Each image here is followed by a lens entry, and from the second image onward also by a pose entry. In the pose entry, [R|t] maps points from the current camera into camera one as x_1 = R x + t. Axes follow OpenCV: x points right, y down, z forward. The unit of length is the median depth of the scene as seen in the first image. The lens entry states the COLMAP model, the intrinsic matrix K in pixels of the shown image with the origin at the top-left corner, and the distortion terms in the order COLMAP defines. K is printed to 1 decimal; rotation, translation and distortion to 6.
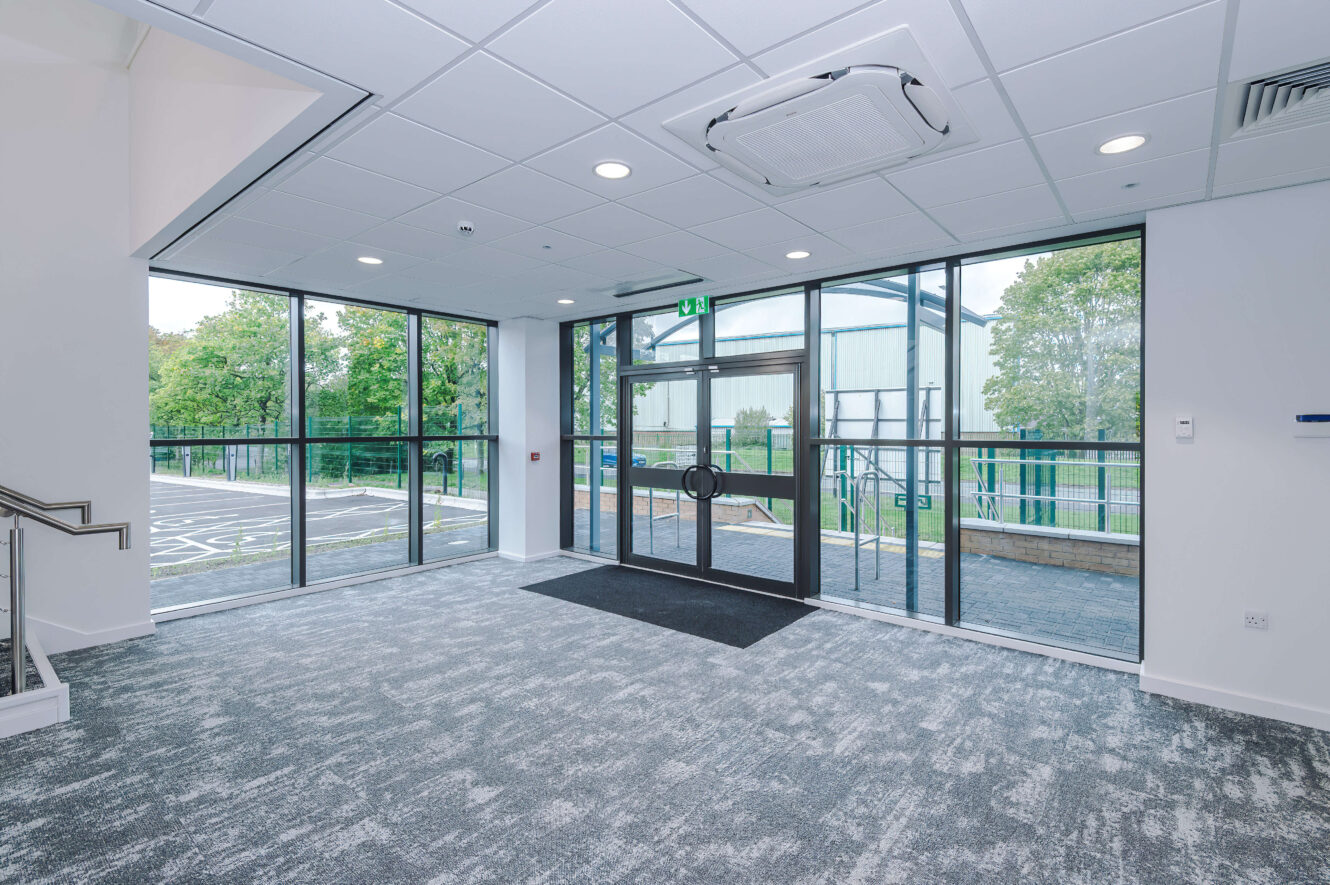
lens RADIAL K [[607.4, 0, 664.8], [0, 607.4, 435.0], [0, 0, 1]] dist [-0.006268, -0.000648]
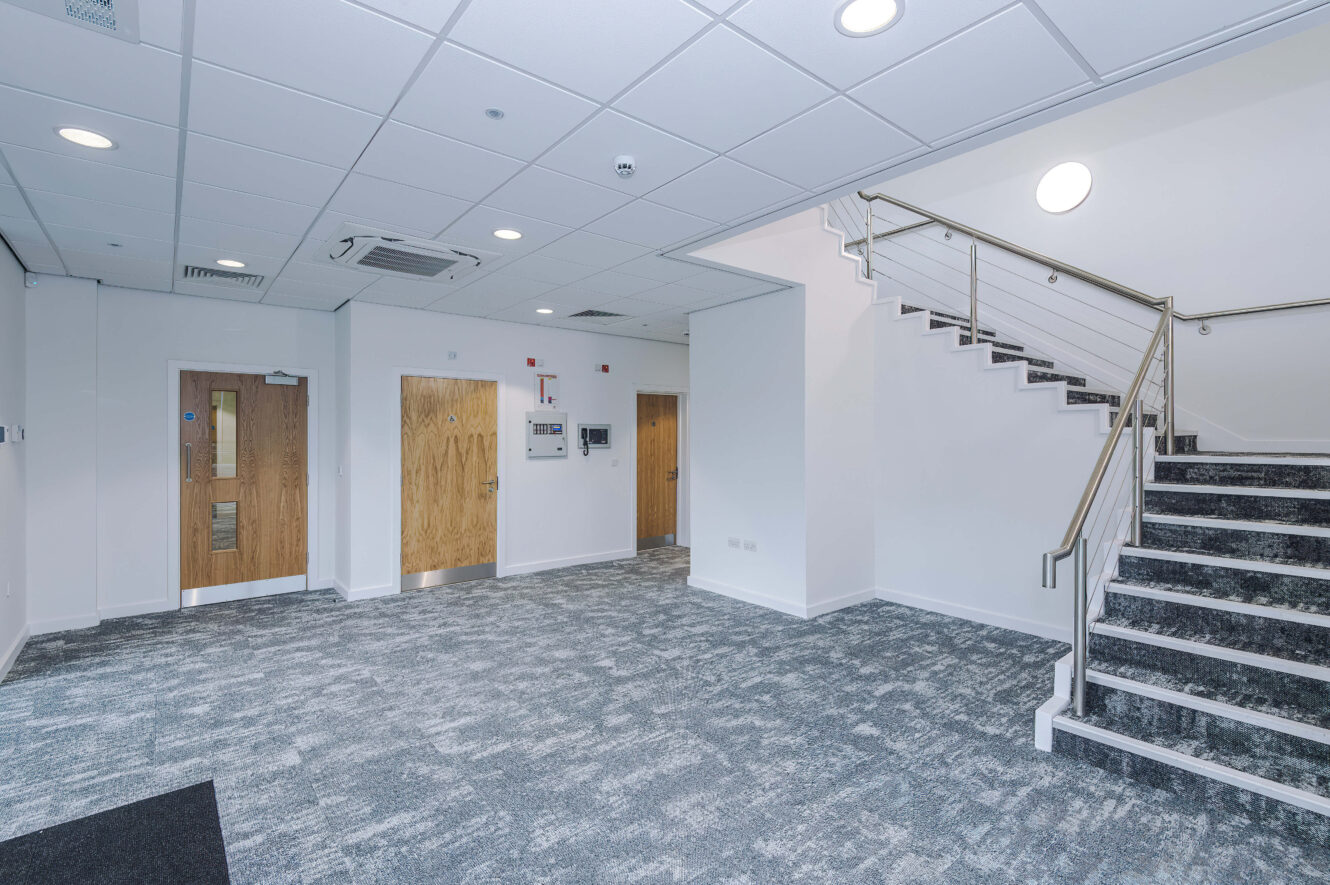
lens RADIAL K [[607.4, 0, 667.3], [0, 607.4, 435.9], [0, 0, 1]] dist [-0.006268, -0.000648]
pose [[-0.982046, -0.000932, 0.188641, -0.638767], [0.002077, 0.999874, 0.015752, -0.025425], [-0.188632, 0.015861, -0.981920, 2.123057]]
